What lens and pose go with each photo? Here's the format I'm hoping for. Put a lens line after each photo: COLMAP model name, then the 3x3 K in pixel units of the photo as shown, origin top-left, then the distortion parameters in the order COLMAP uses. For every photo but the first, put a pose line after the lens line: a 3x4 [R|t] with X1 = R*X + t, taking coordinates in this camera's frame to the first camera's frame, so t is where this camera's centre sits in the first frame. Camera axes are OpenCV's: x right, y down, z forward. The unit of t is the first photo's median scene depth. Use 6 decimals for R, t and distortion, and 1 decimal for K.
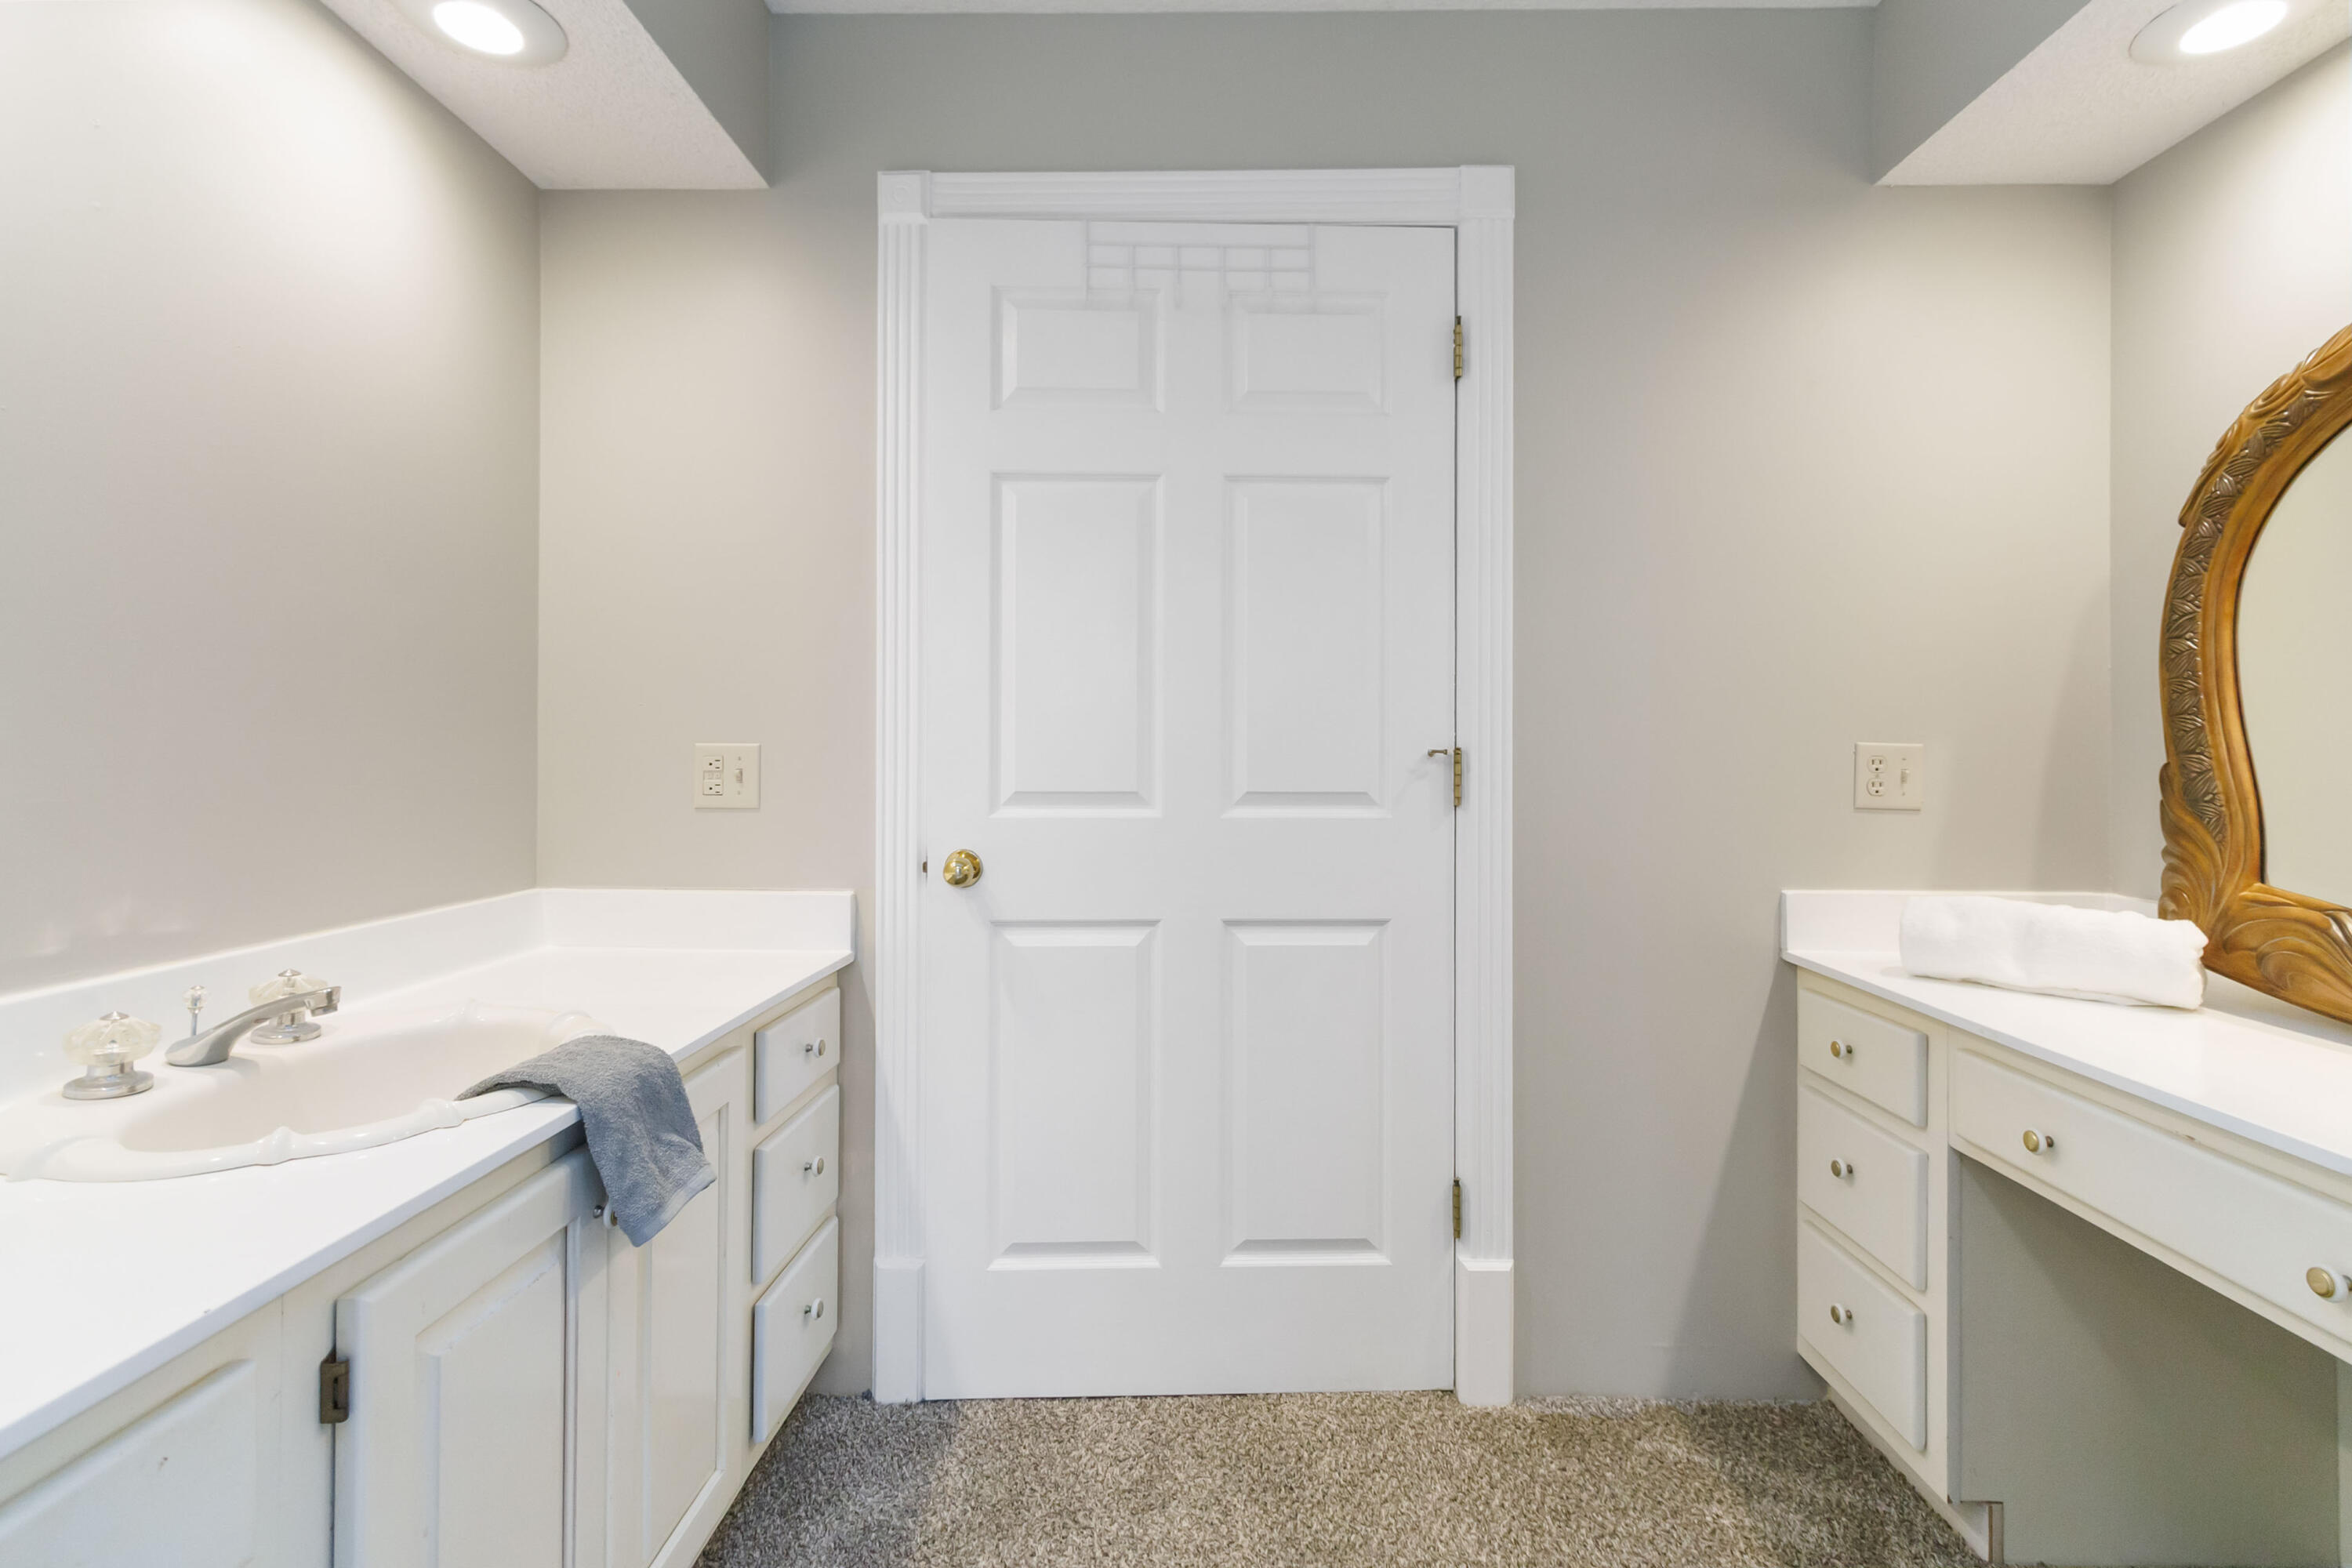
lens RADIAL K [[1097.4, 0, 1166.5], [0, 1097.4, 767.7], [0, 0, 1]] dist [0.002073, 0.000329]
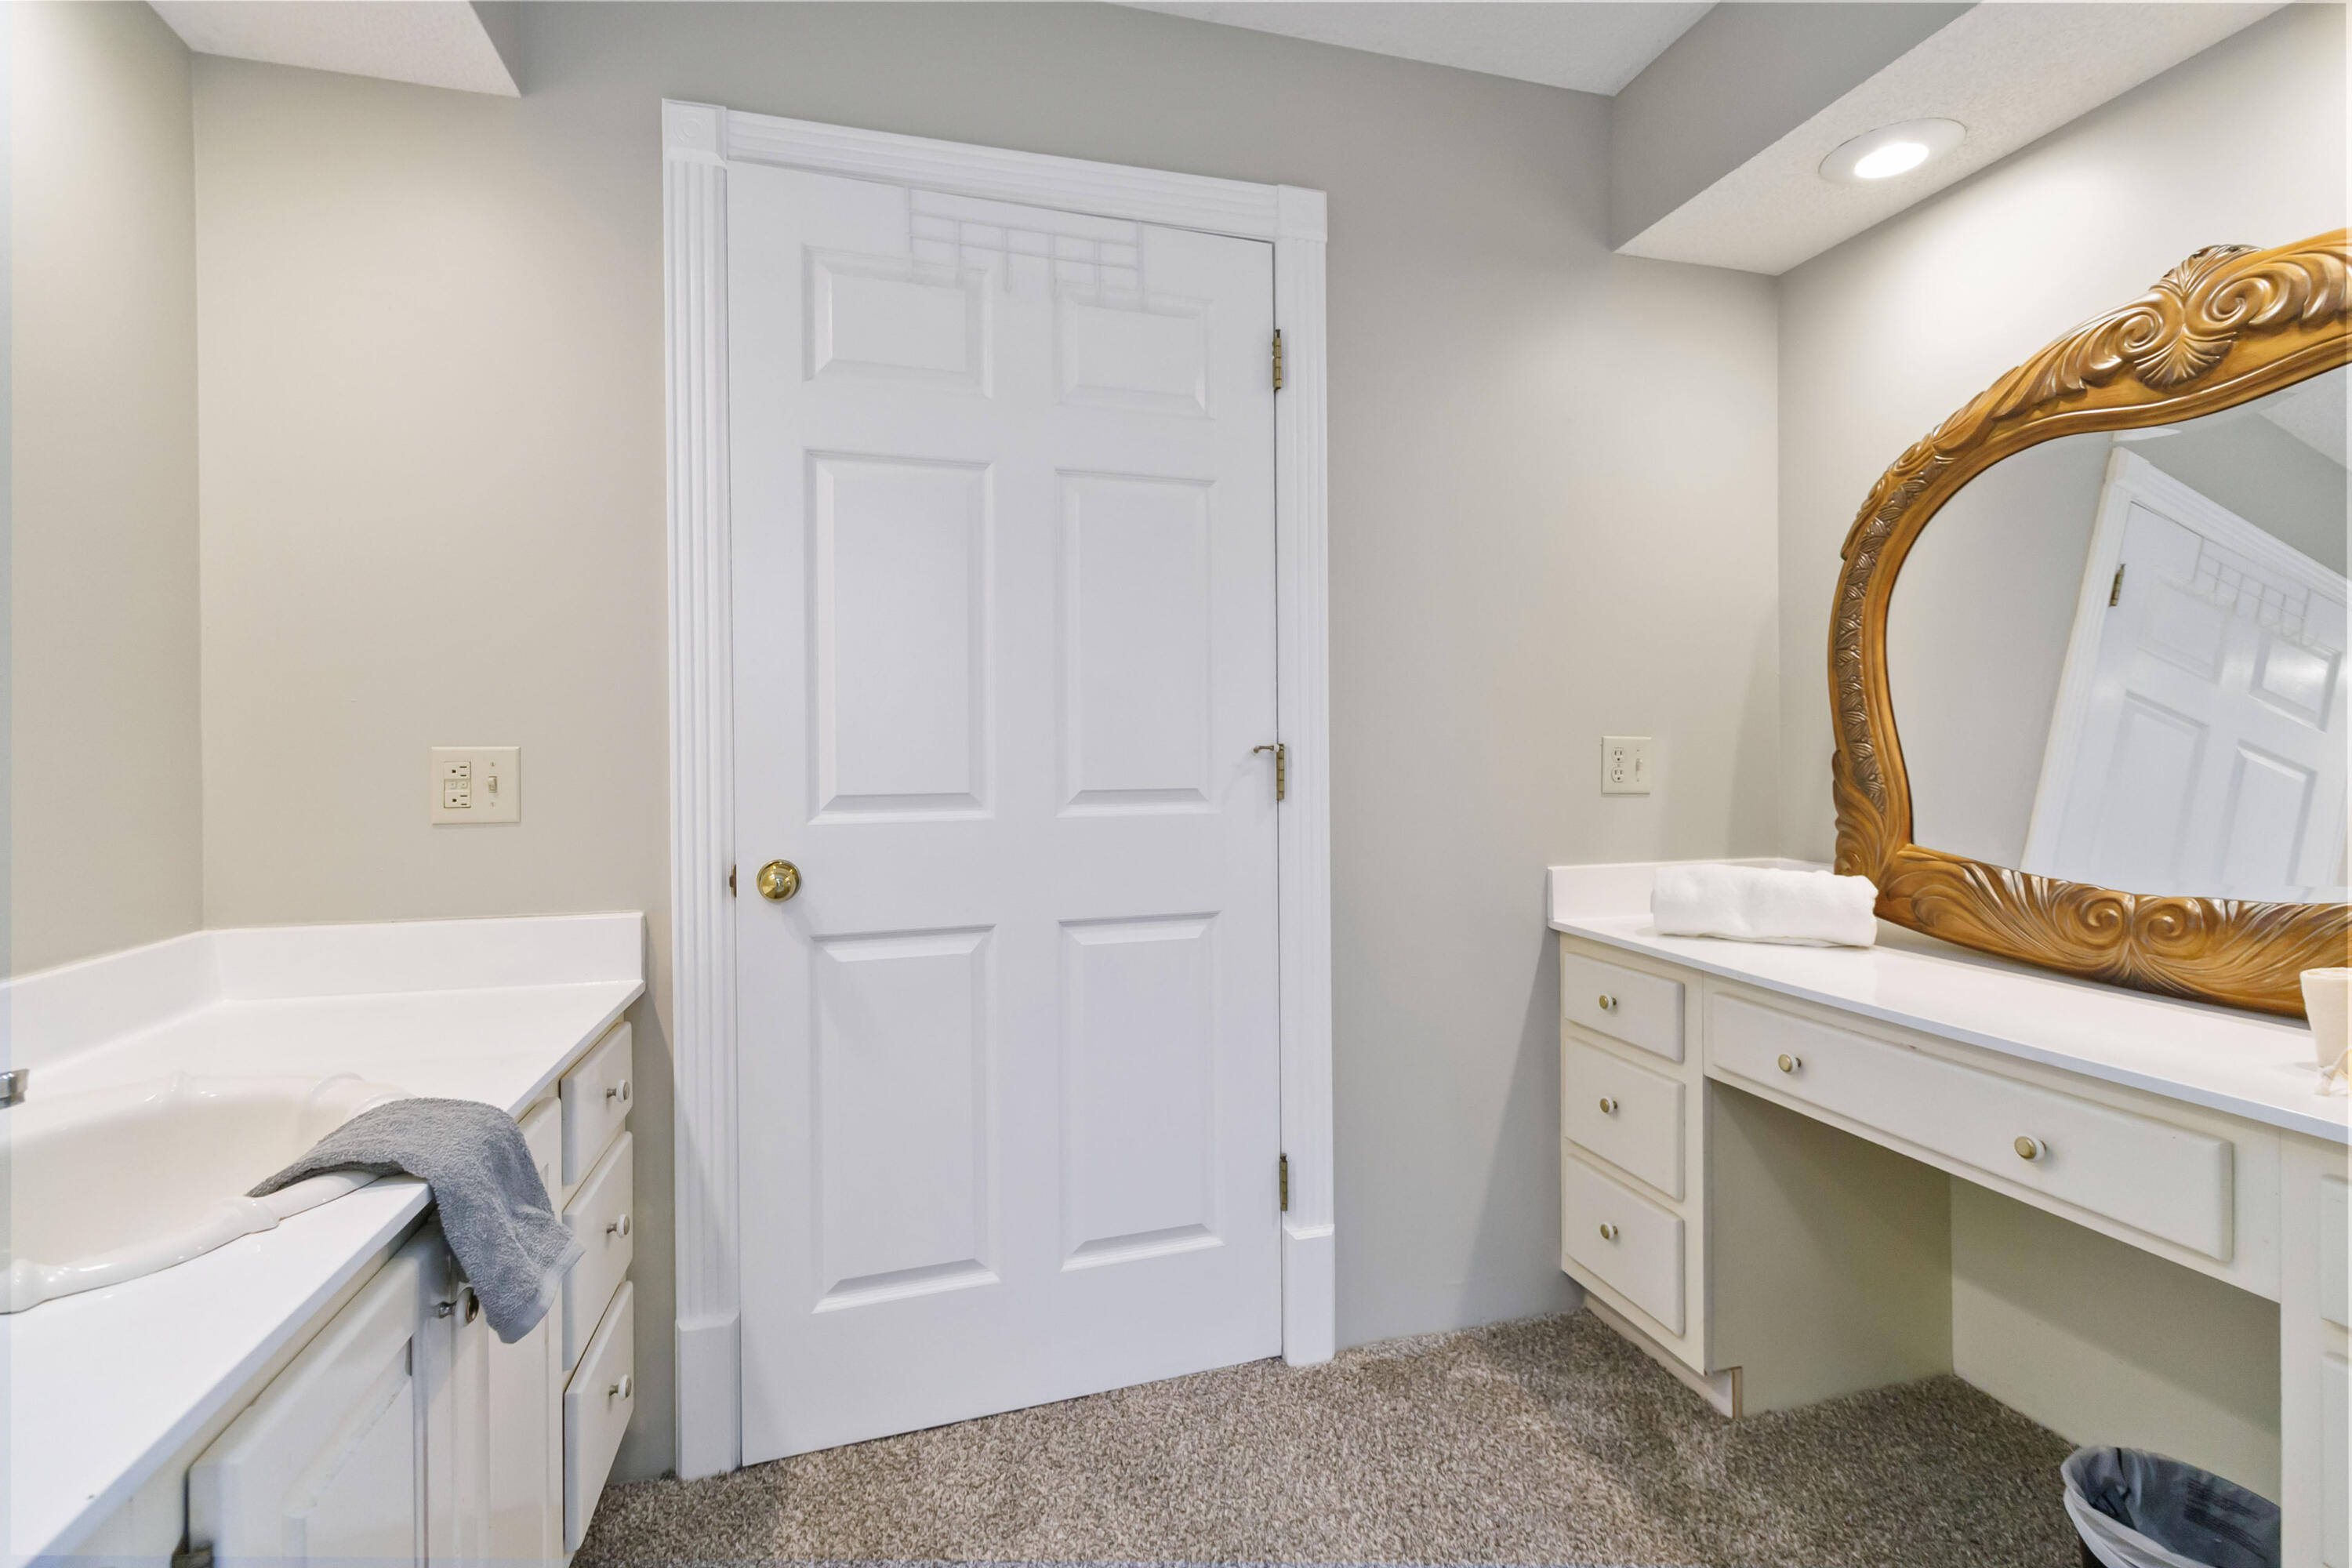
lens RADIAL K [[1097.4, 0, 1171.6], [0, 1097.4, 778.6], [0, 0, 1]] dist [0.002073, 0.000329]
pose [[0.956016, -0.018364, 0.292738, -0.146233], [0.015896, 0.999815, 0.010809, 0.002091], [-0.292882, -0.005680, 0.956132, 0.031681]]
